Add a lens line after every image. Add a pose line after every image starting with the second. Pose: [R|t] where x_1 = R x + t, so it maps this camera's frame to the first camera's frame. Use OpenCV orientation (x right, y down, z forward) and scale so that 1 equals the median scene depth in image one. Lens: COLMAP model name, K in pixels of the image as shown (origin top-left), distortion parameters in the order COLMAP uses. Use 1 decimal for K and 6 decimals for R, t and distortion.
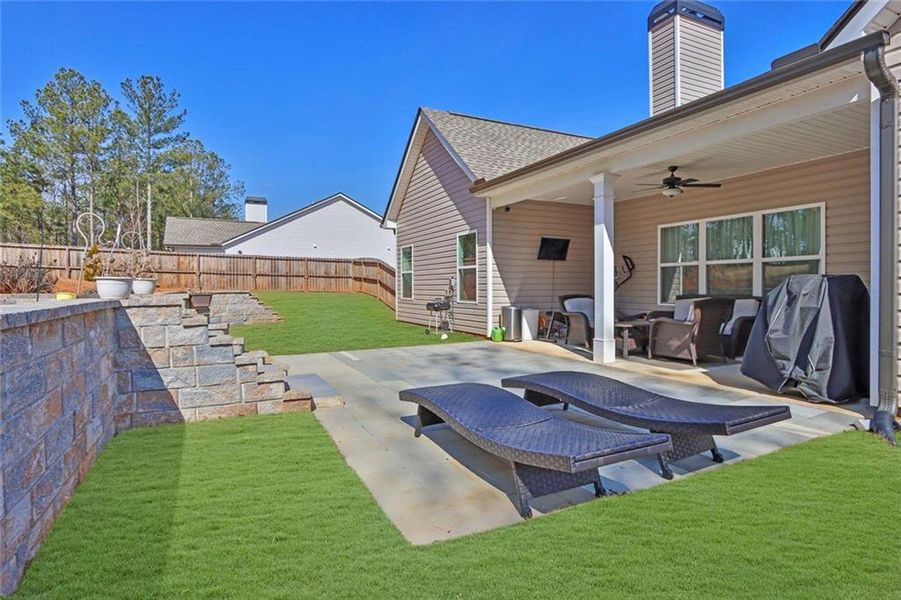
lens RADIAL K [[450.7, 0, 435.9], [0, 450.7, 280.2], [0, 0, 1]] dist [-0.002204, 0.000230]
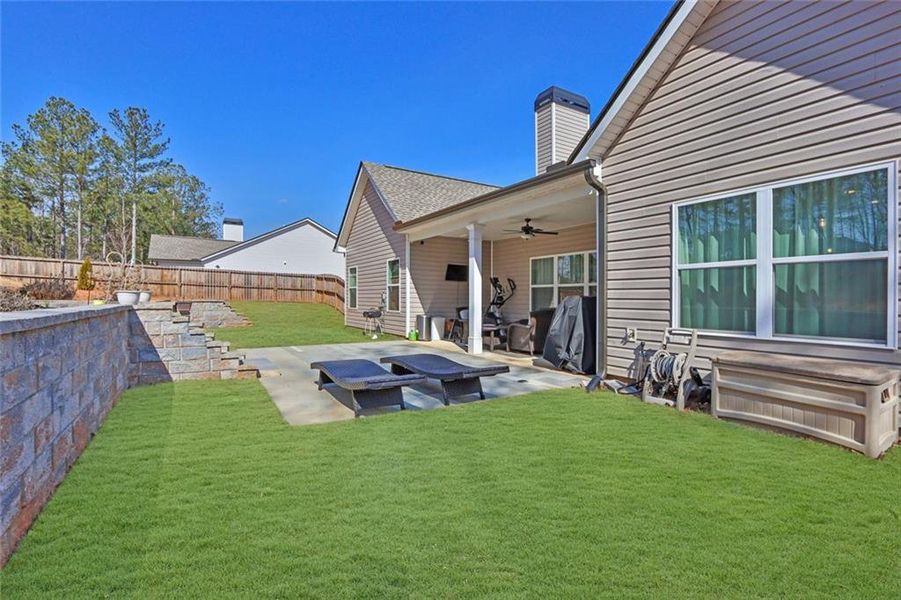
lens RADIAL K [[416.3, 0, 445.9], [0, 416.3, 296.4], [0, 0, 1]] dist [-0.004237, 0.000003]
pose [[0.996081, 0.016183, 0.086951, 0.119809], [-0.016871, 0.999832, 0.007184, -0.007222], [-0.086820, -0.008623, 0.996187, -0.240276]]
